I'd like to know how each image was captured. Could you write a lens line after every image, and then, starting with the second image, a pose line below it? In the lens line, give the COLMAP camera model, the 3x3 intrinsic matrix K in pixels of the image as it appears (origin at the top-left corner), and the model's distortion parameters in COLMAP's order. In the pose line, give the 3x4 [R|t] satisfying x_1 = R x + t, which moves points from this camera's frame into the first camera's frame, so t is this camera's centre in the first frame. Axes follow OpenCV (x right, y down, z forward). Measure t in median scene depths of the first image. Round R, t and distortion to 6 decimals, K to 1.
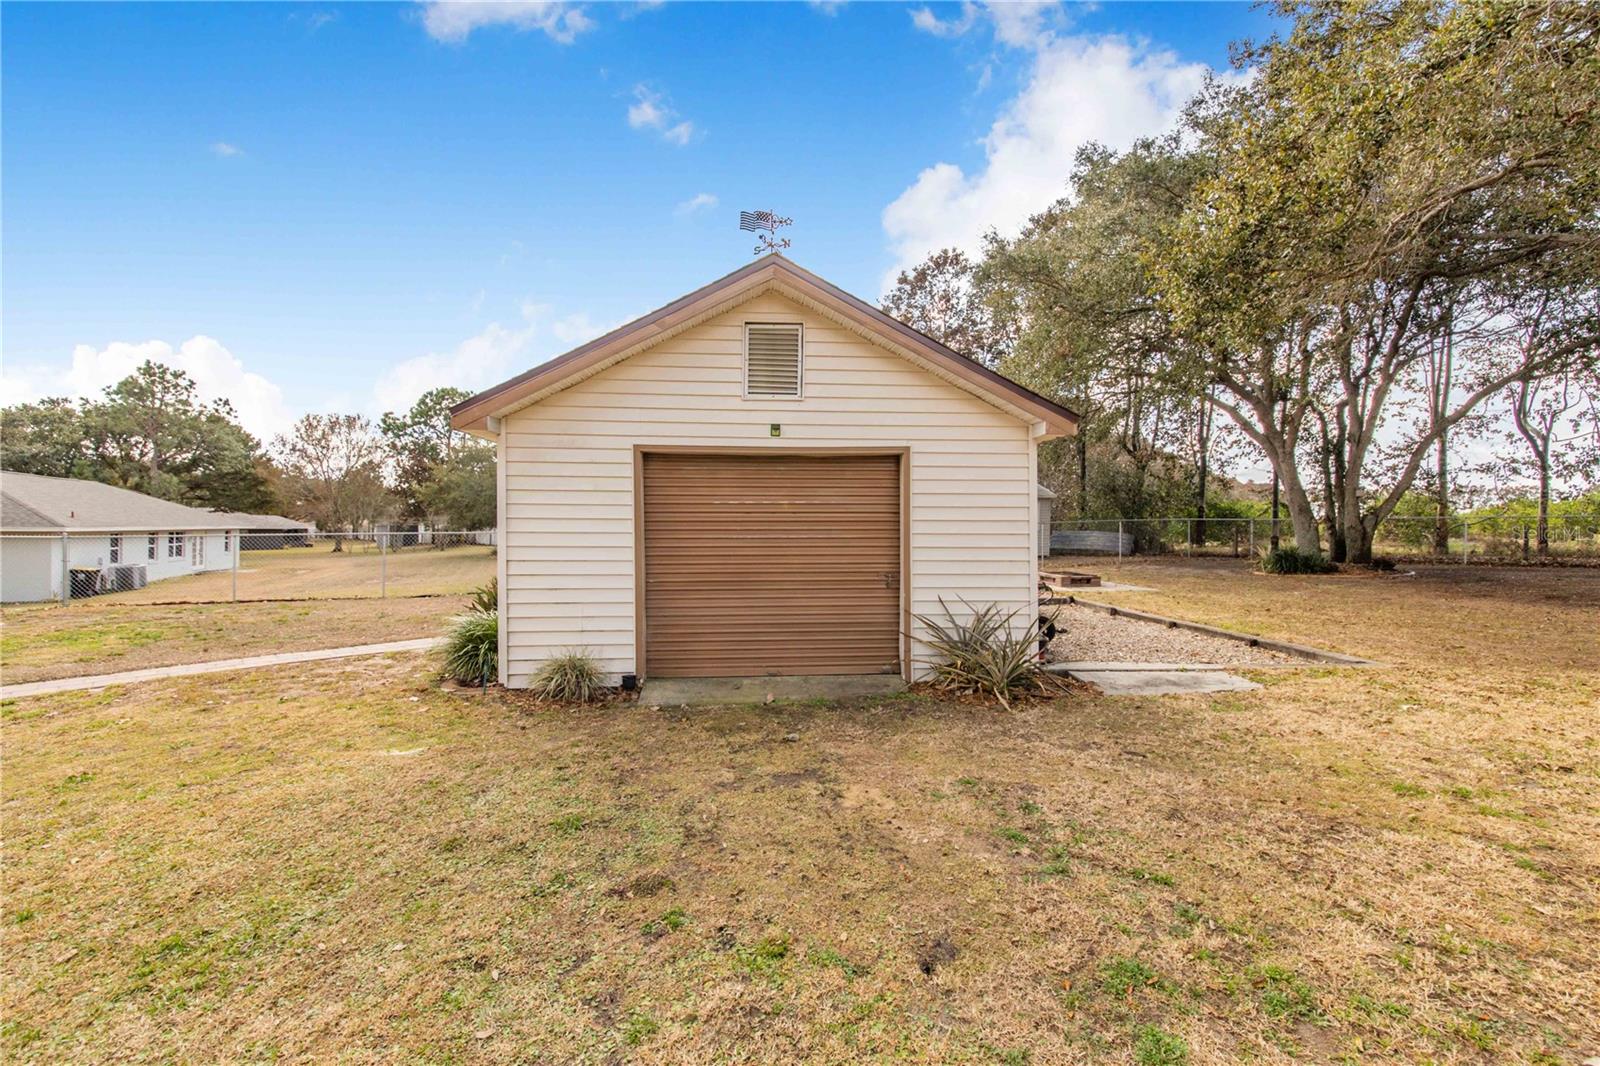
lens RADIAL K [[636.5, 0, 790.4], [0, 636.5, 519.4], [0, 0, 1]] dist [0.027384, -0.018530]
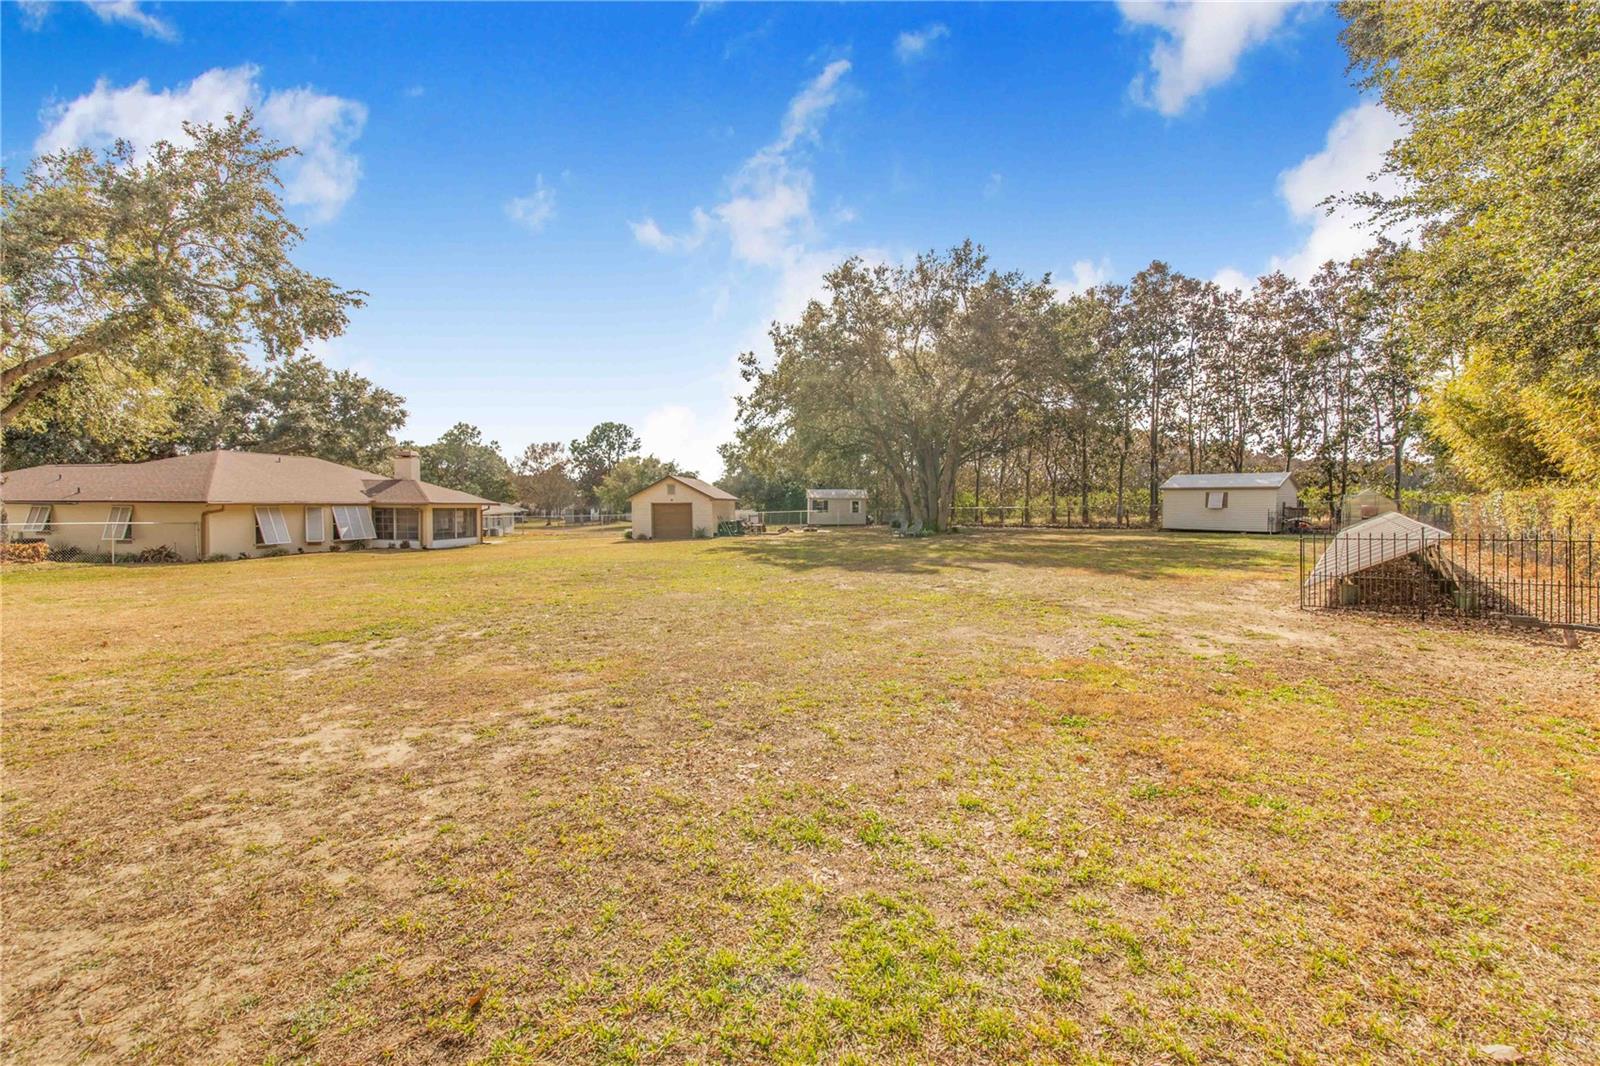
lens RADIAL K [[636.5, 0, 790.4], [0, 636.5, 519.4], [0, 0, 1]] dist [0.027384, -0.018530]
pose [[0.979690, -0.001537, -0.200514, 0.495848], [0.007869, 0.999495, 0.030782, -0.026985], [0.200366, -0.031735, 0.979207, -1.030770]]
